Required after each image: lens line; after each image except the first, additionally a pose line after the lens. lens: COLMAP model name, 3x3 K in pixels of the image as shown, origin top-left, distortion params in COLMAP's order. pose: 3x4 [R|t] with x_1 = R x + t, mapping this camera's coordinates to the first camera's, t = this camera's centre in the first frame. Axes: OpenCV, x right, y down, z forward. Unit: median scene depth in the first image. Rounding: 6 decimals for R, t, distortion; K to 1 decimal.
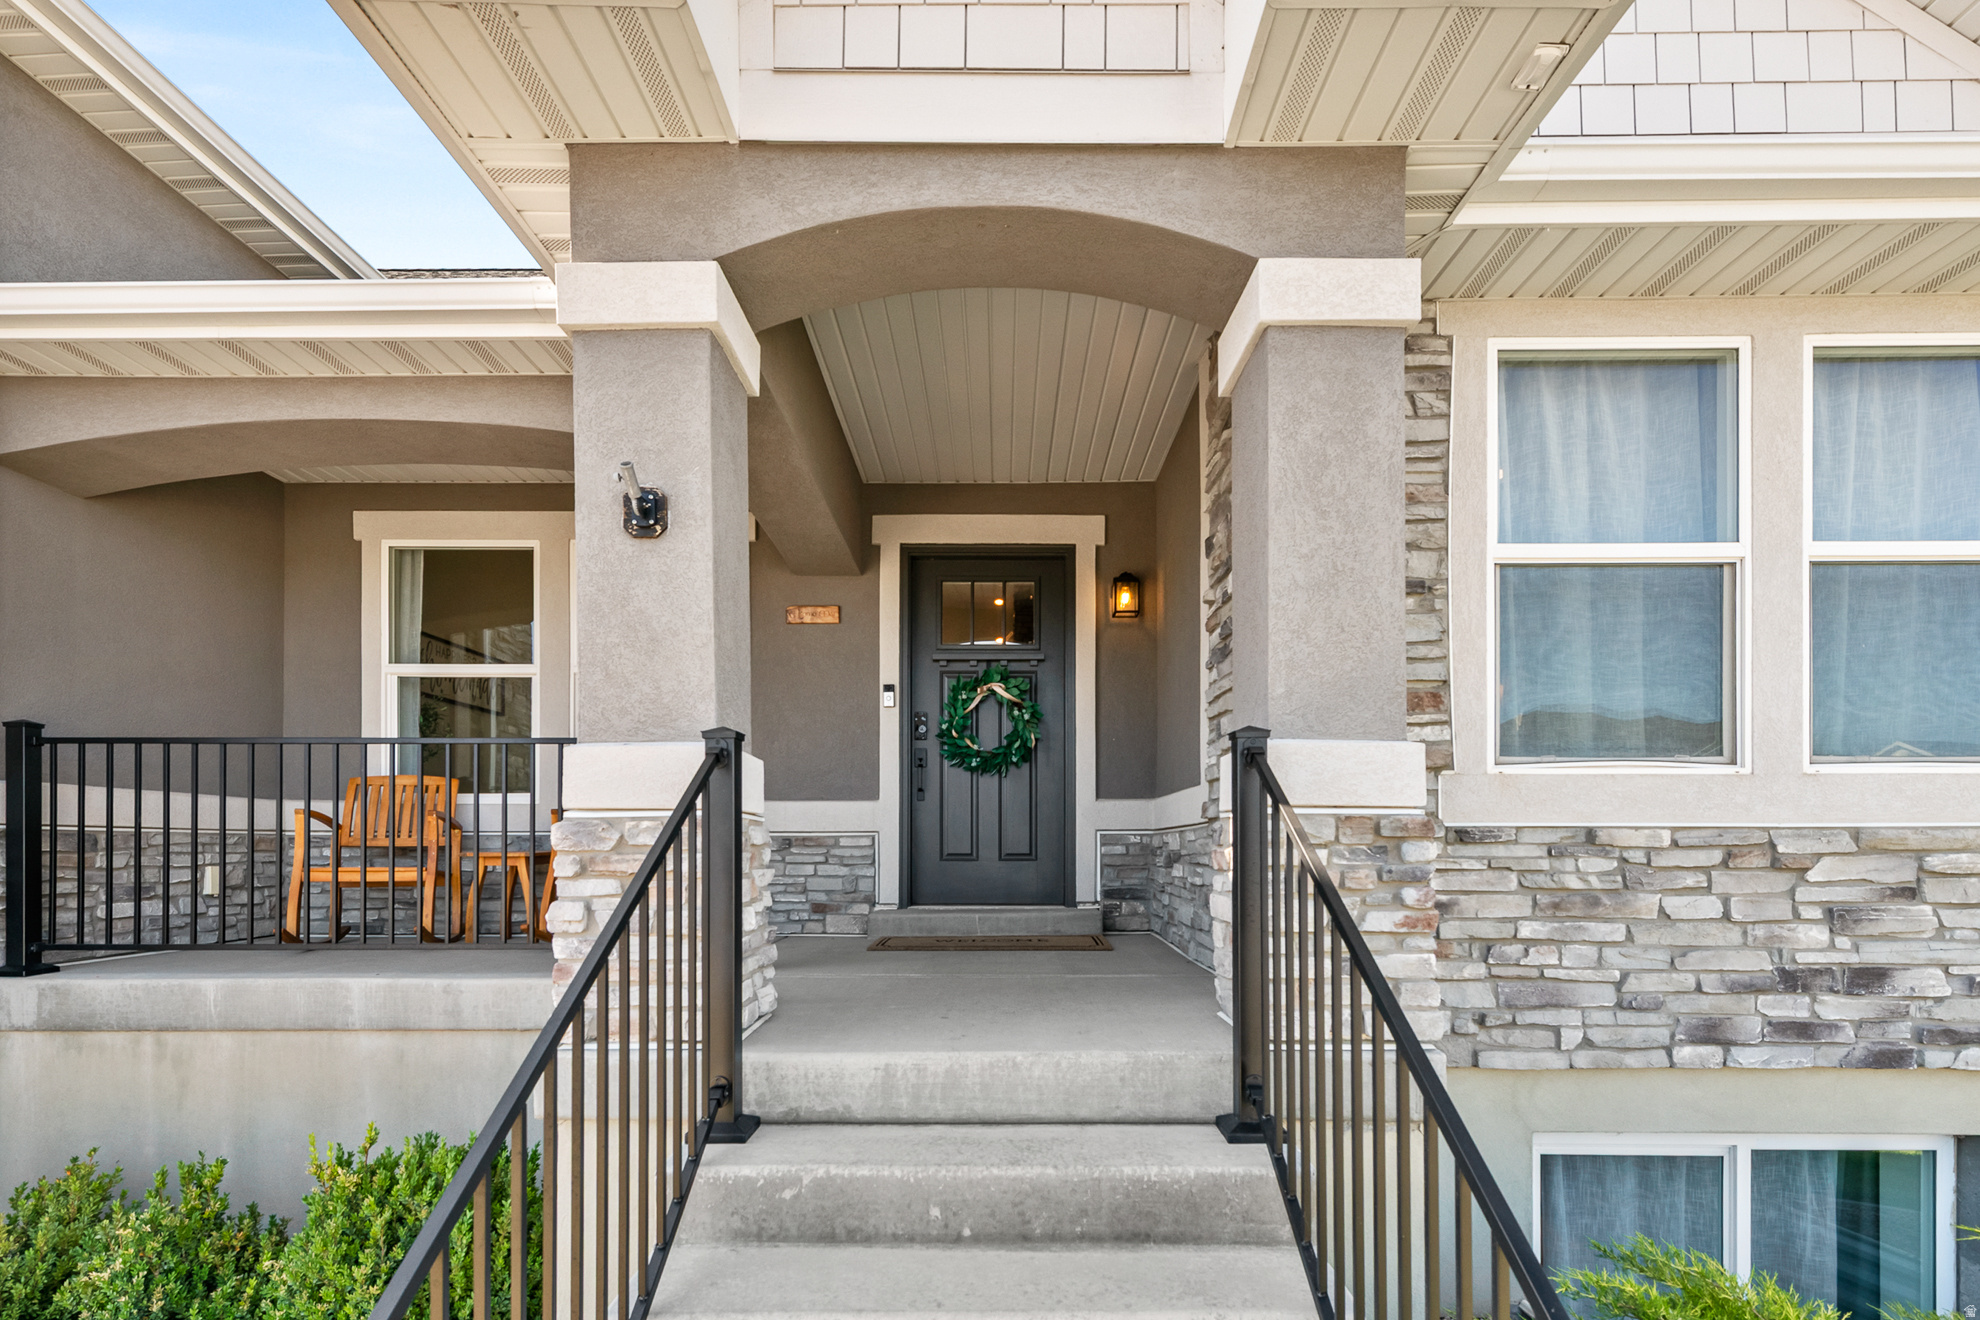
lens RADIAL K [[794.6, 0, 1031.2], [0, 794.6, 817.7], [0, 0, 1]] dist [0.003851, -0.000335]
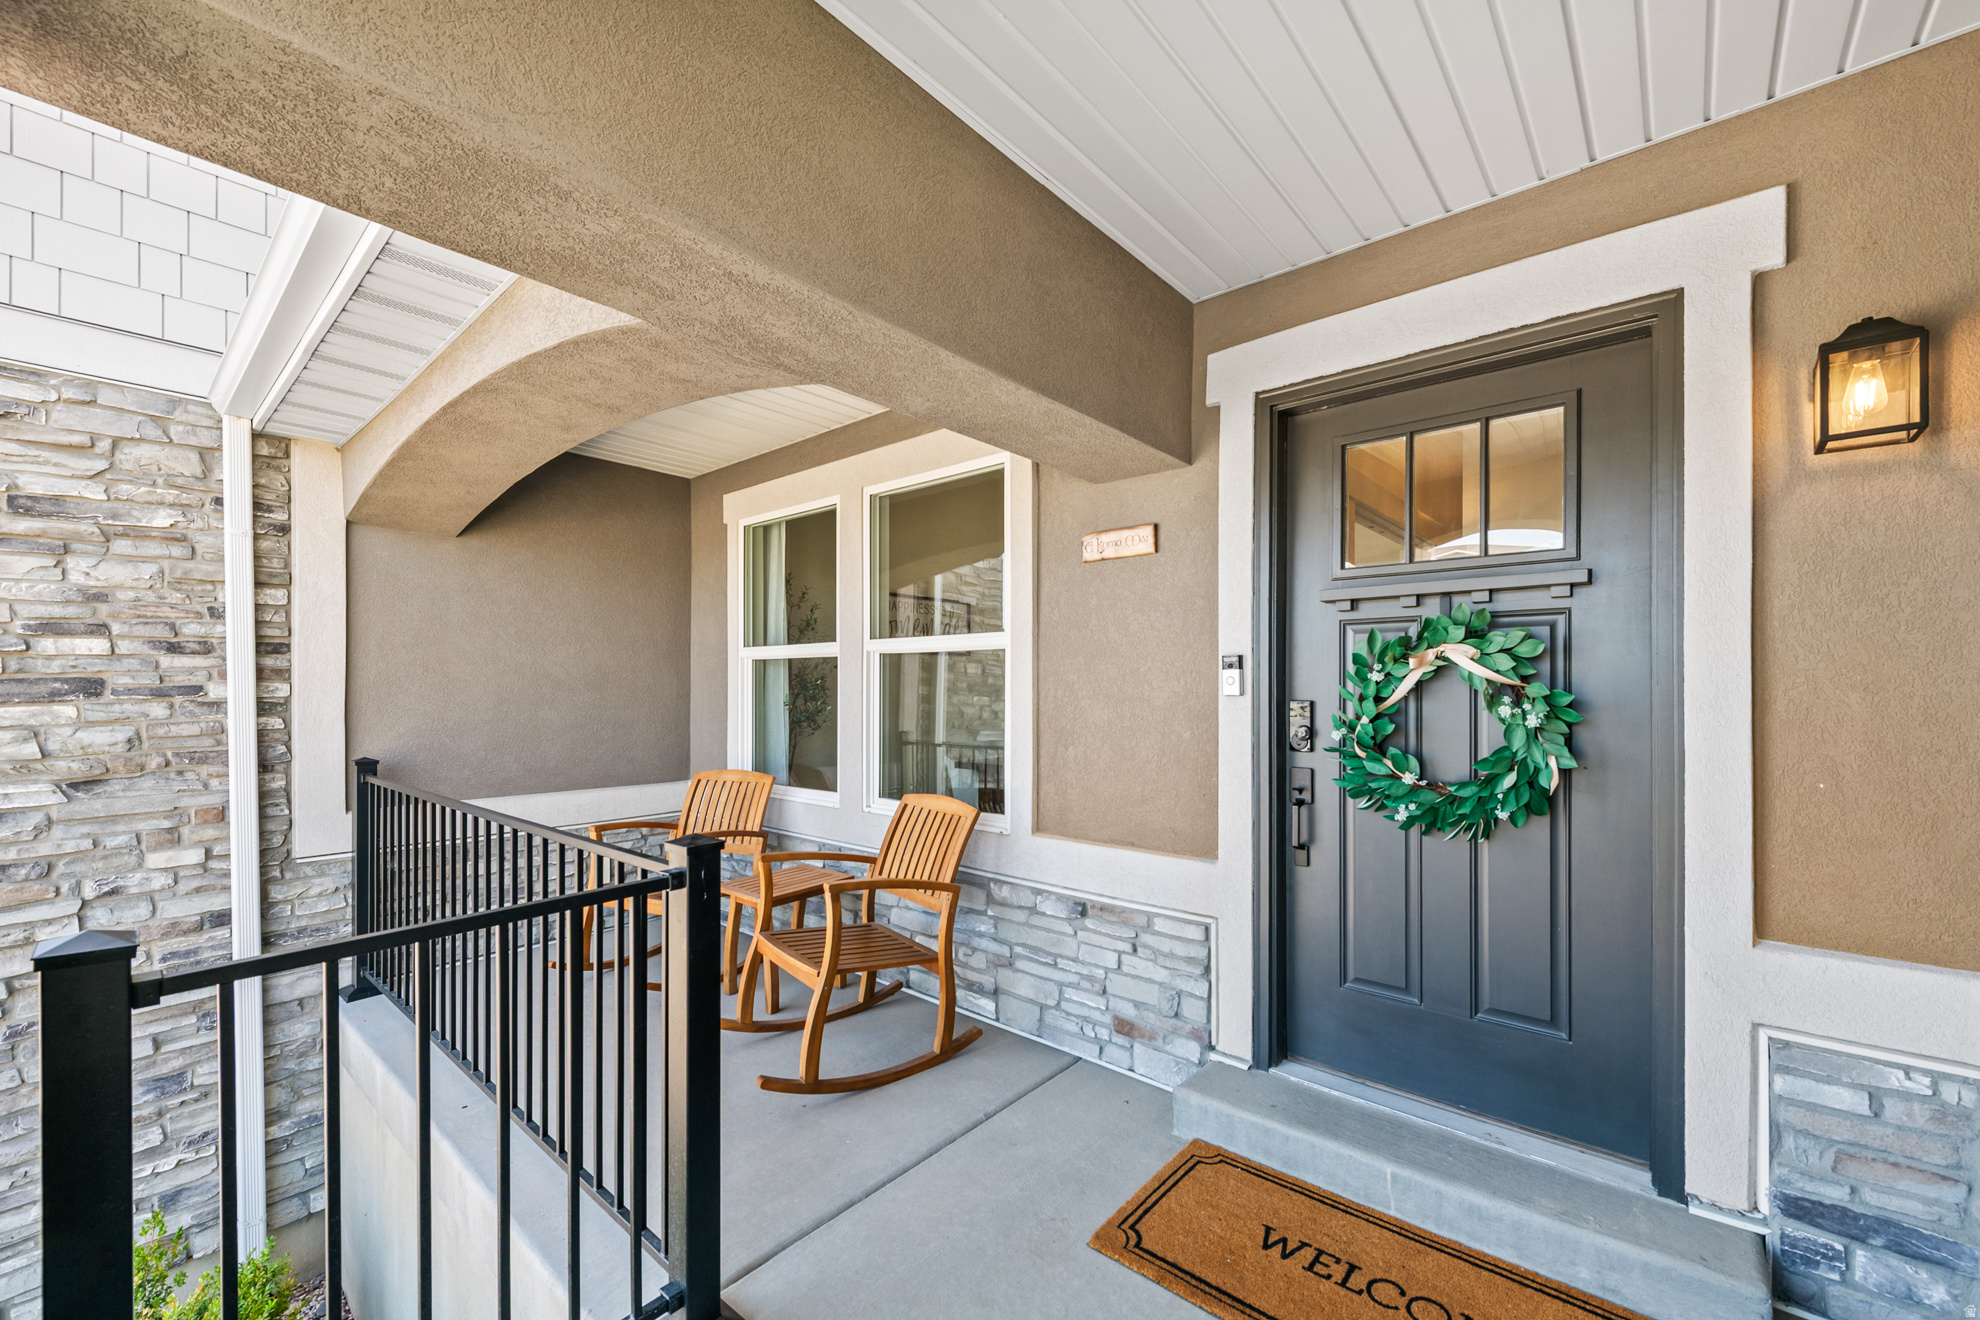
lens RADIAL K [[794.6, 0, 1003.0], [0, 794.6, 694.5], [0, 0, 1]] dist [0.003851, -0.000335]
pose [[0.765643, 0.001915, -0.643263, 0.051956], [-0.005208, 0.999981, -0.003222, -0.137974], [0.643245, 0.005817, 0.765638, 0.478723]]
